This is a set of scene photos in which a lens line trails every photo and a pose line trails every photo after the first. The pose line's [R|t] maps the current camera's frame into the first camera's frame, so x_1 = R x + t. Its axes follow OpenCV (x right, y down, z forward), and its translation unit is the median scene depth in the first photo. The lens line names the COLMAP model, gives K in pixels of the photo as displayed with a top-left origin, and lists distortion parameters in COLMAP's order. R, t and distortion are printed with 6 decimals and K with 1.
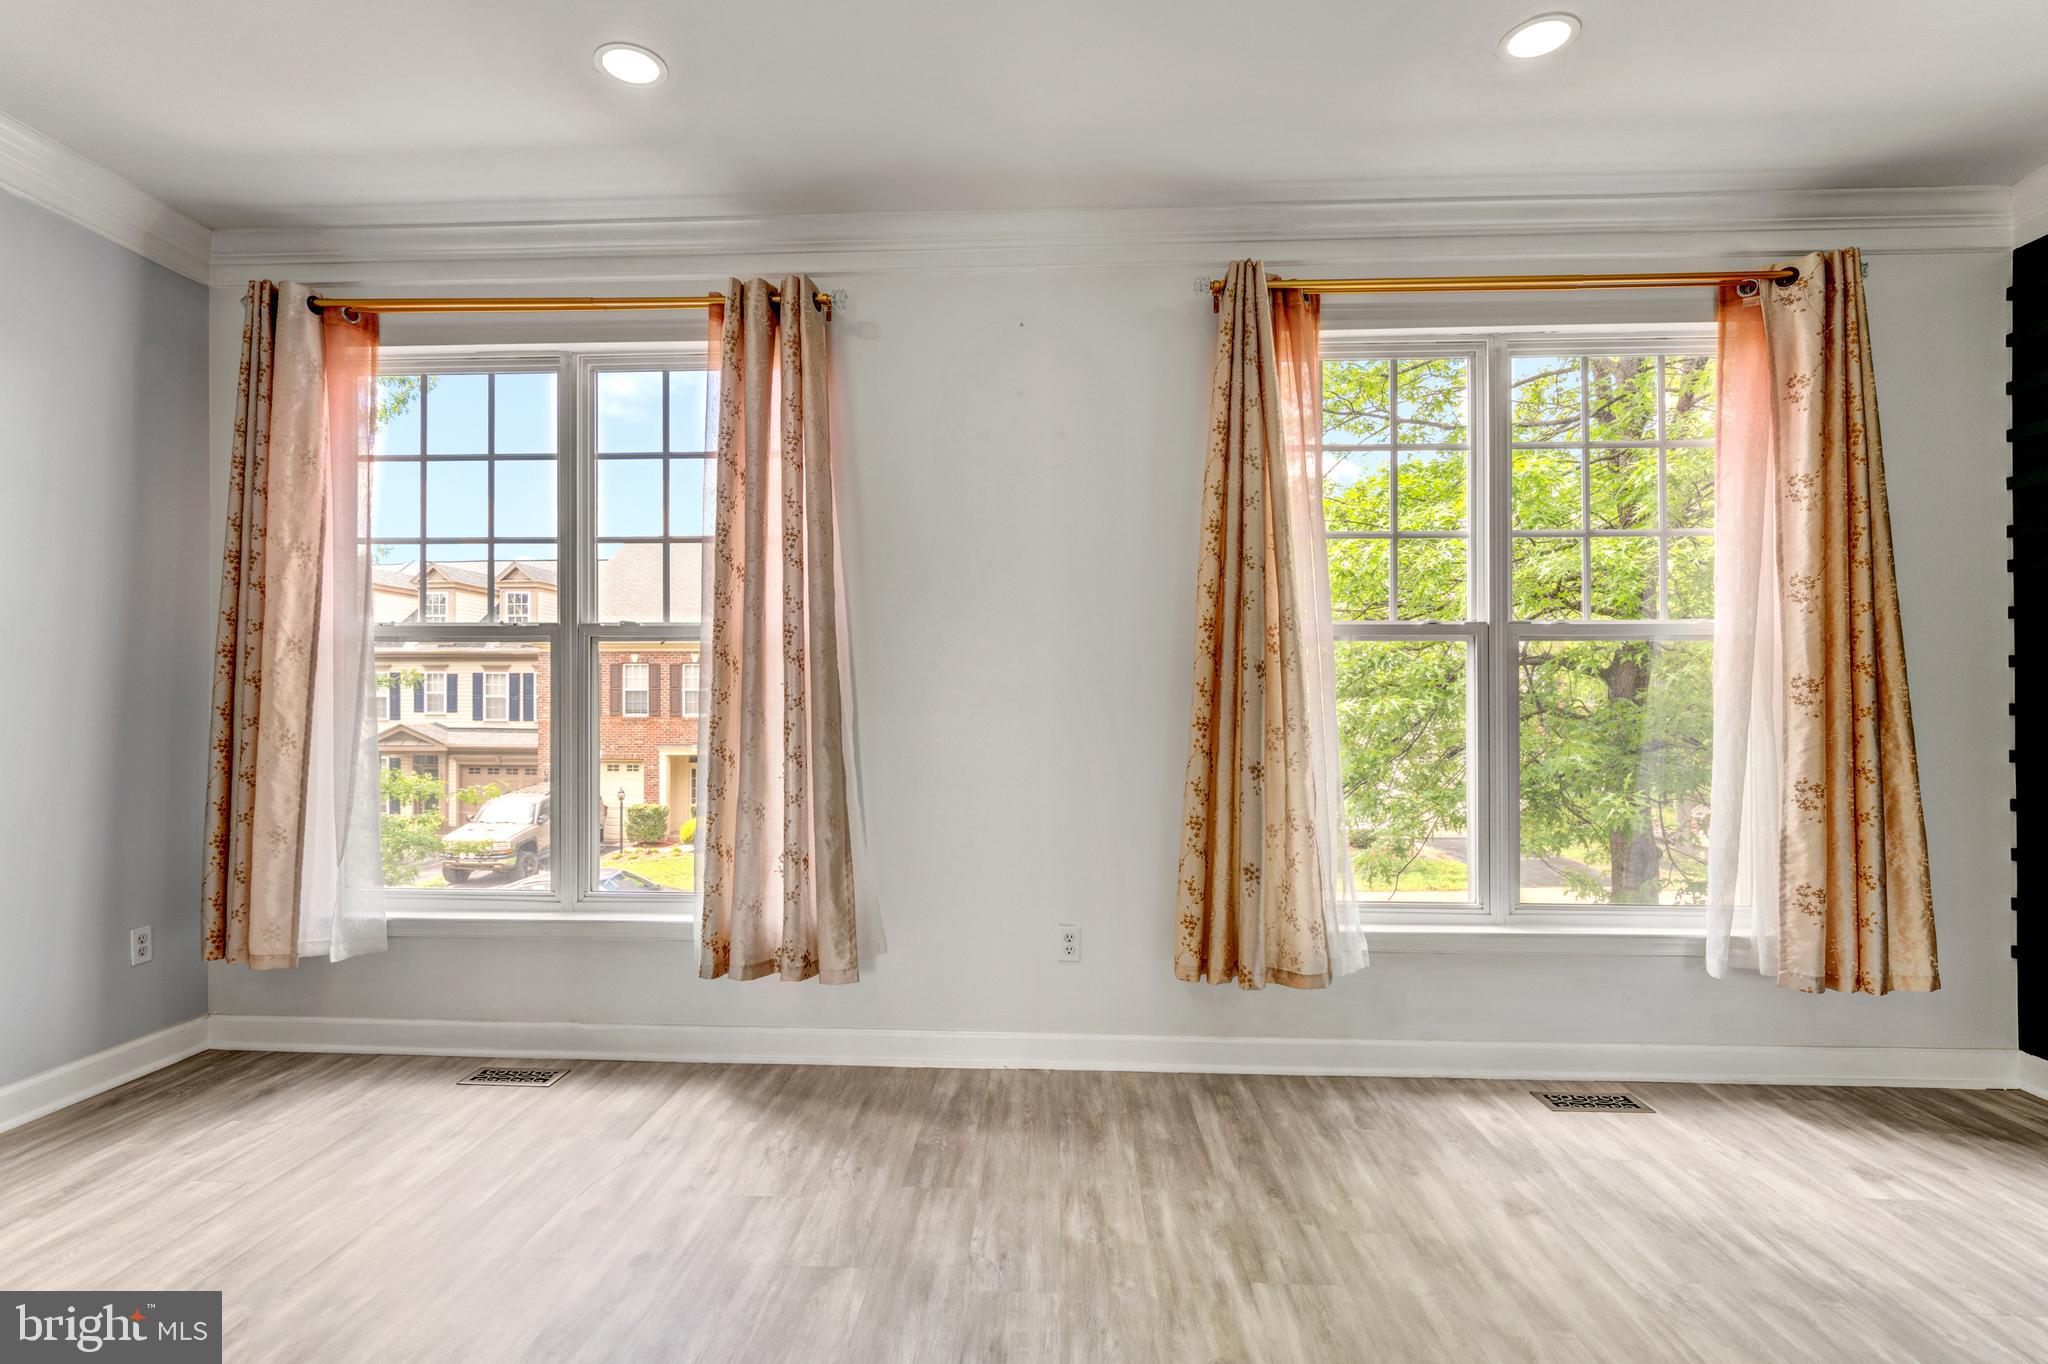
lens RADIAL K [[1015.3, 0, 987.2], [0, 1015.3, 702.2], [0, 0, 1]] dist [-0.004222, -0.000379]
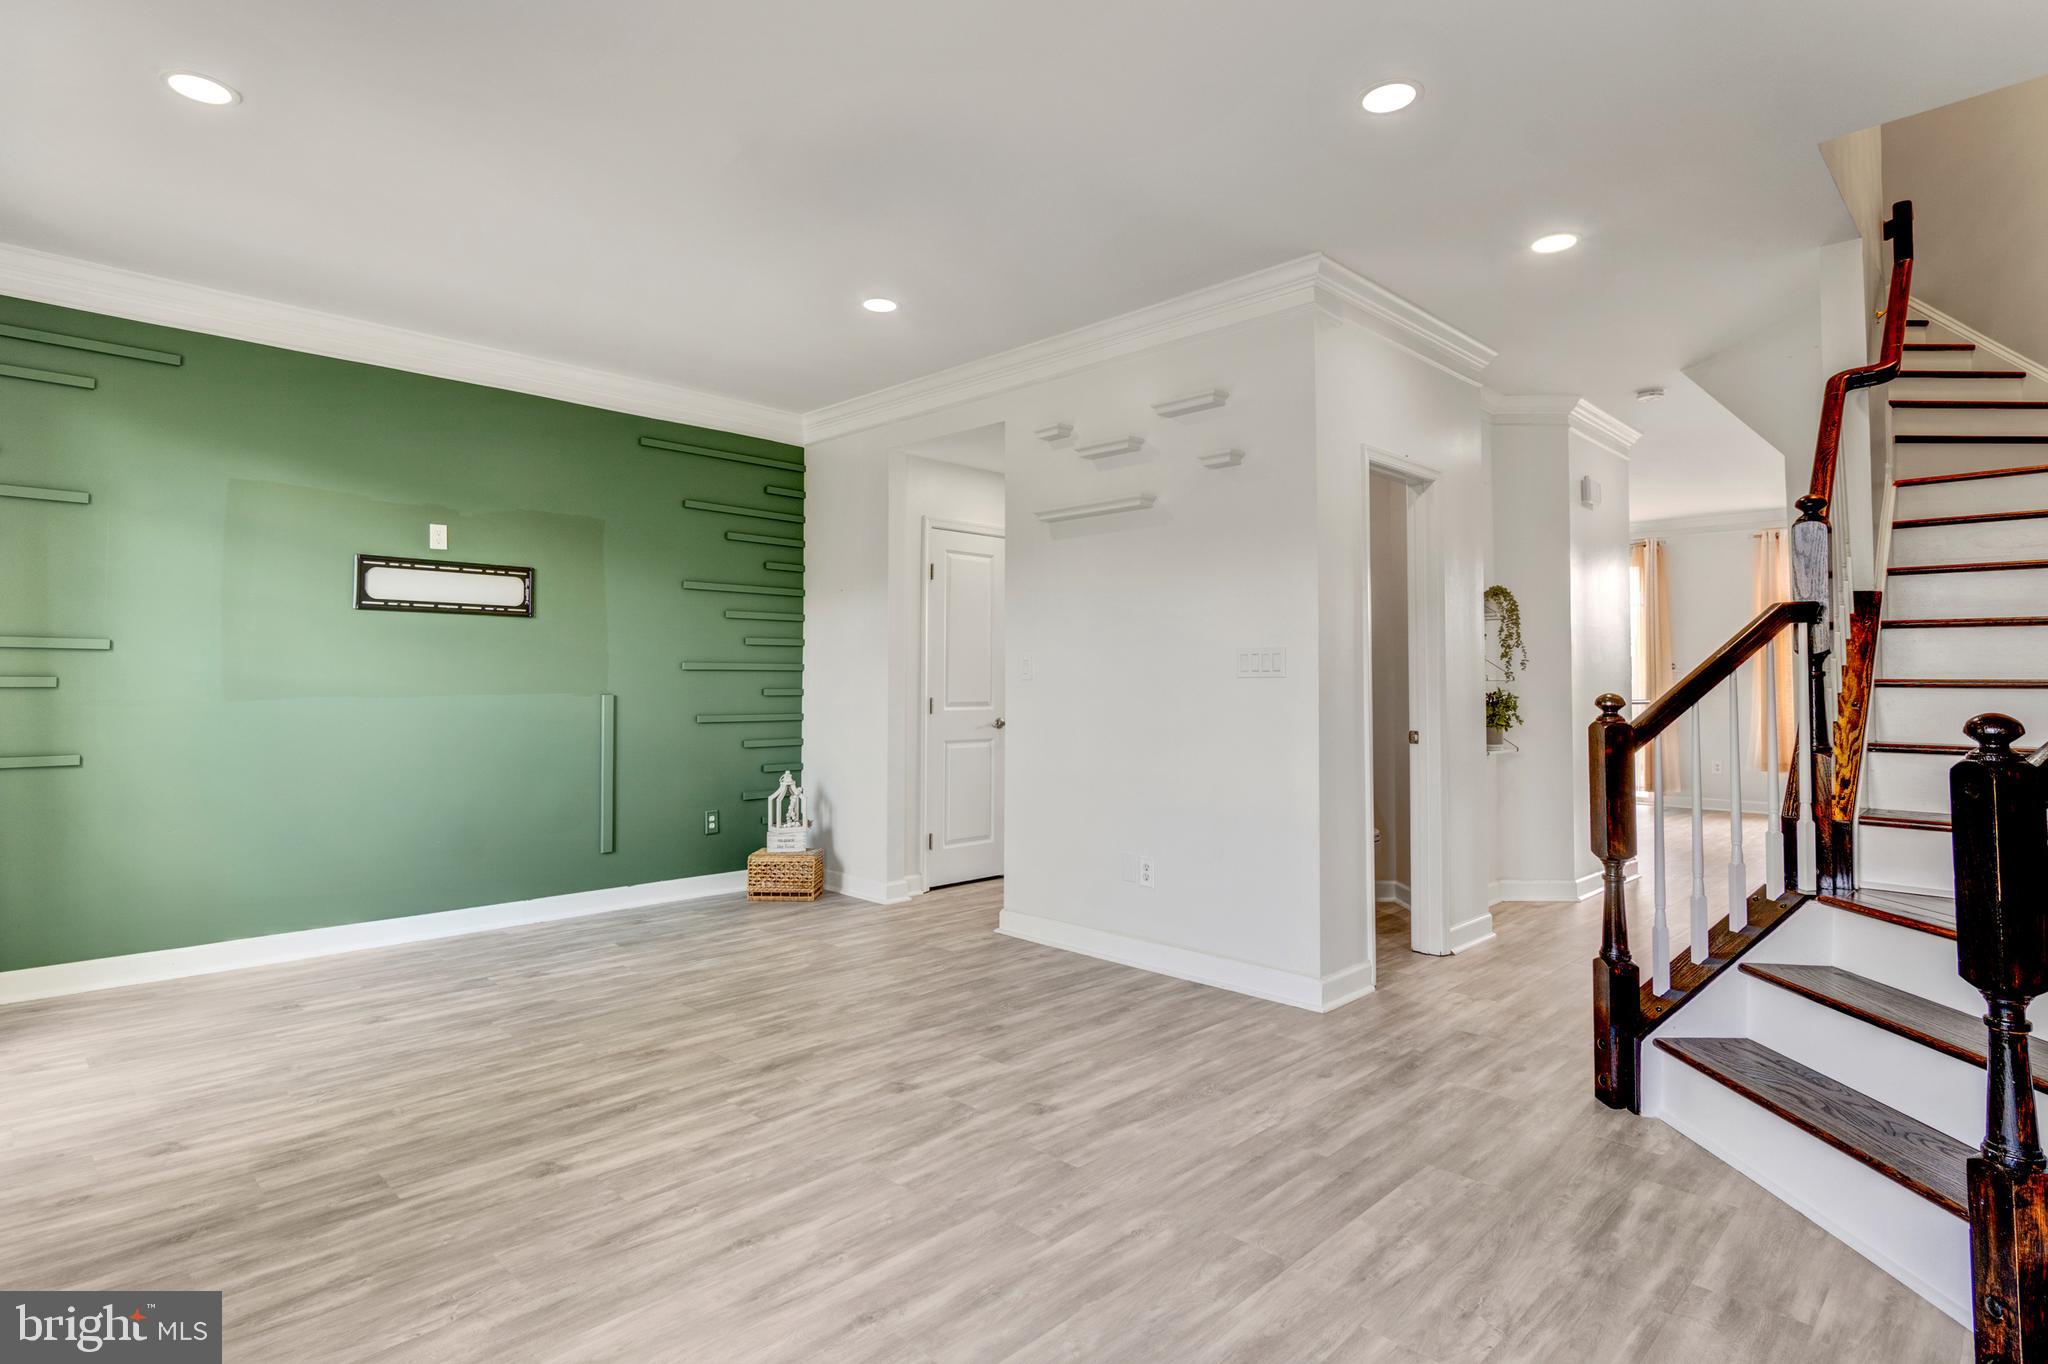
lens RADIAL K [[1052.2, 0, 1024.3], [0, 1052.2, 652.9], [0, 0, 1]] dist [-0.001281, 0.000207]
pose [[-0.763008, 0.013356, 0.646251, -0.661308], [-0.008636, 0.999487, -0.030852, 0.001095], [-0.646331, -0.029122, -0.762501, 0.944598]]
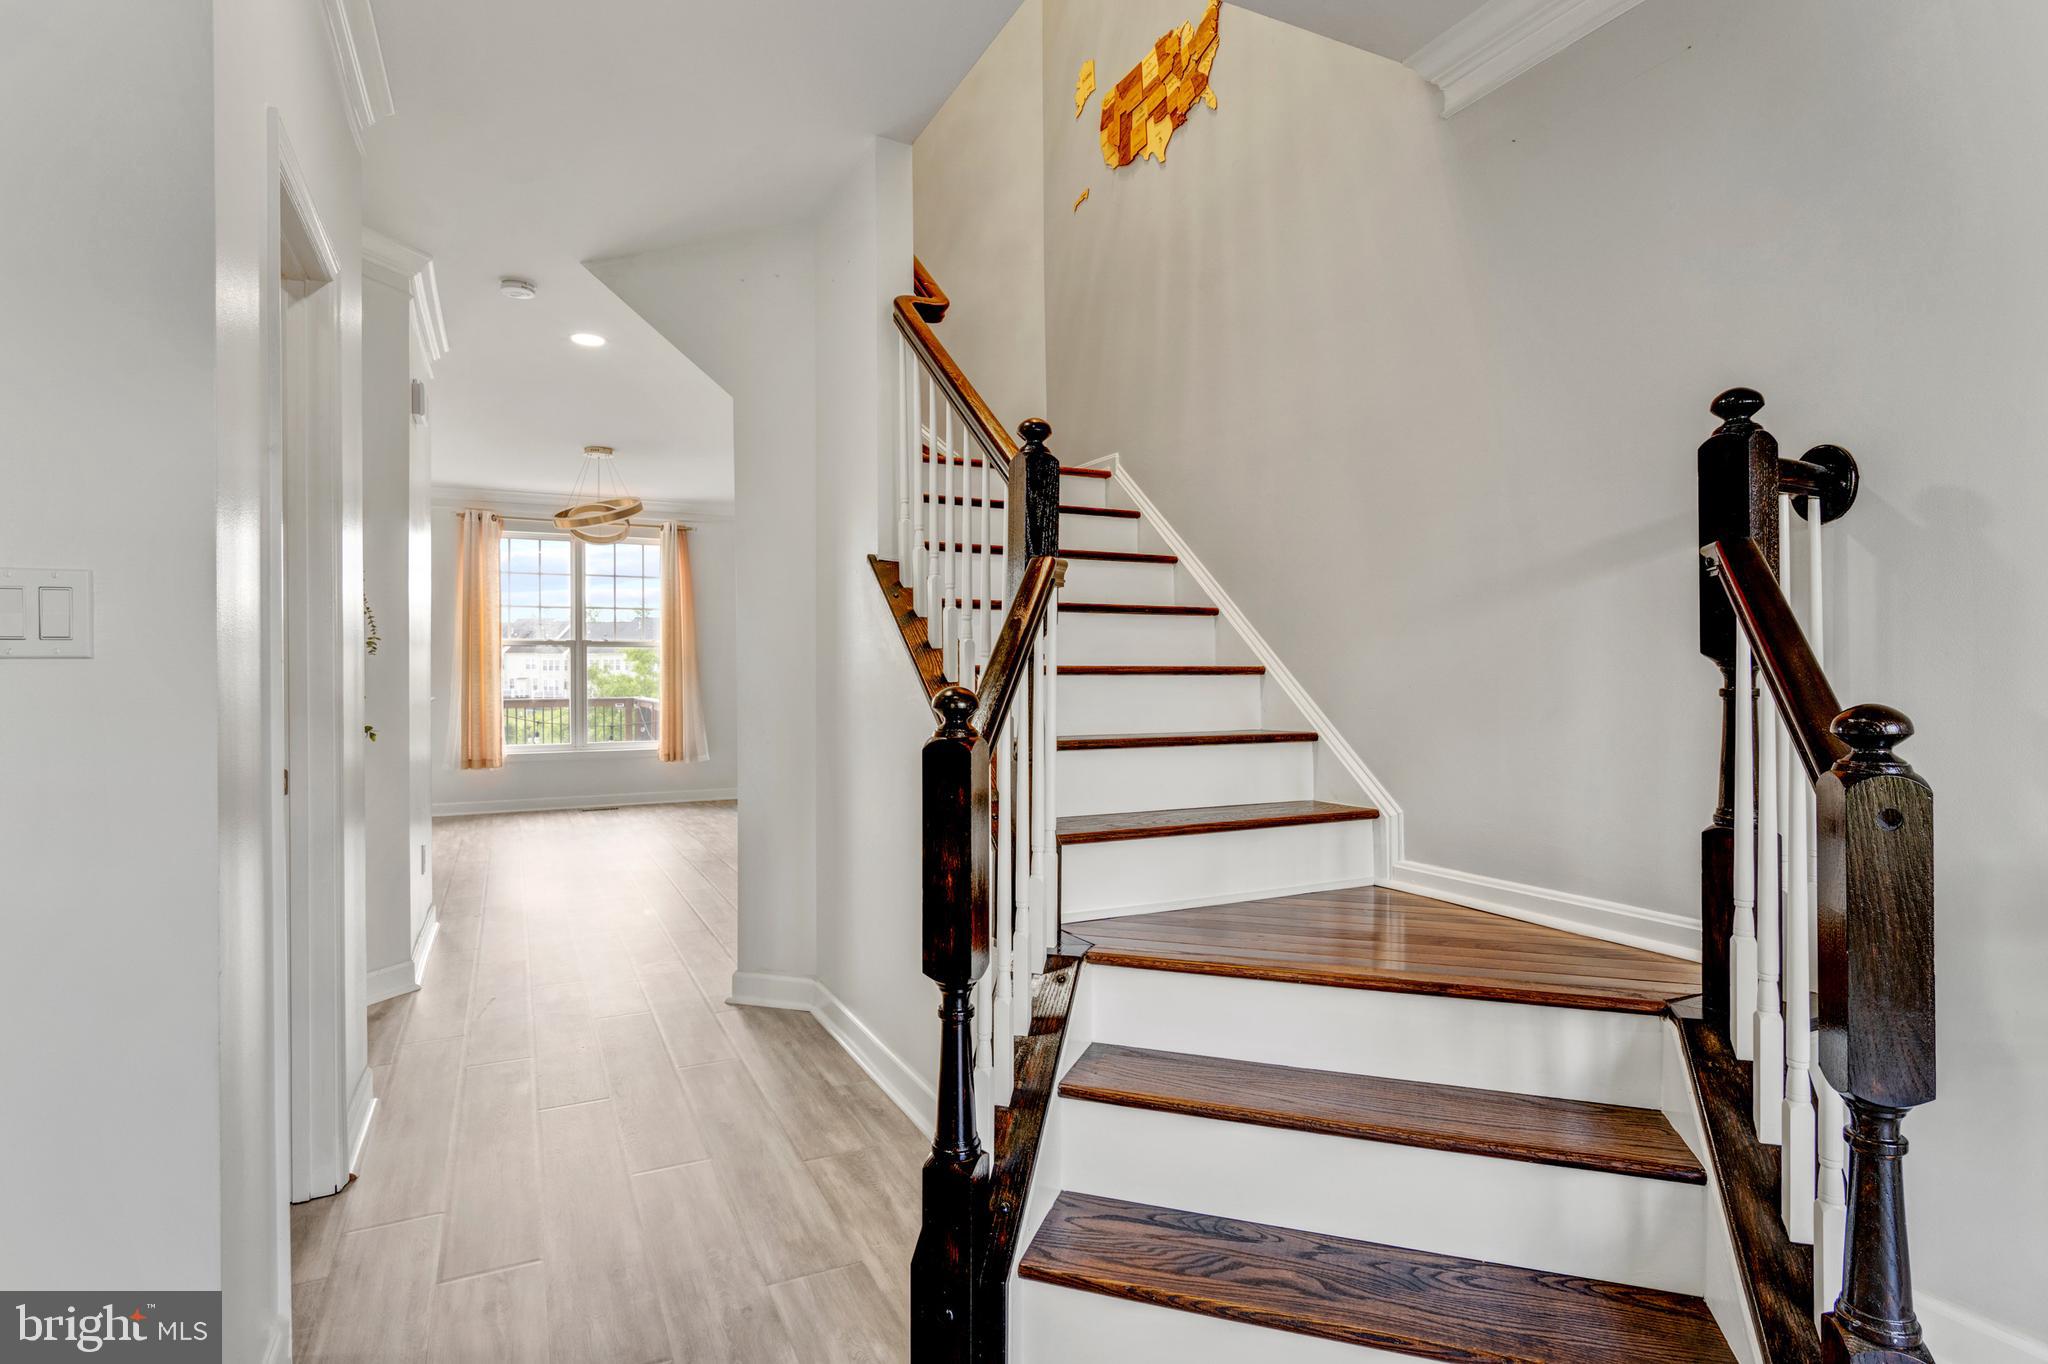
lens RADIAL K [[1015.8, 0, 1005.1], [0, 1015.8, 678.1], [0, 0, 1]] dist [-0.010733, -0.000374]
pose [[-0.865903, 0.002513, -0.500206, -0.211123], [0.003828, 0.999991, -0.001603, -0.000155], [0.500198, -0.003303, -0.865905, 0.325561]]
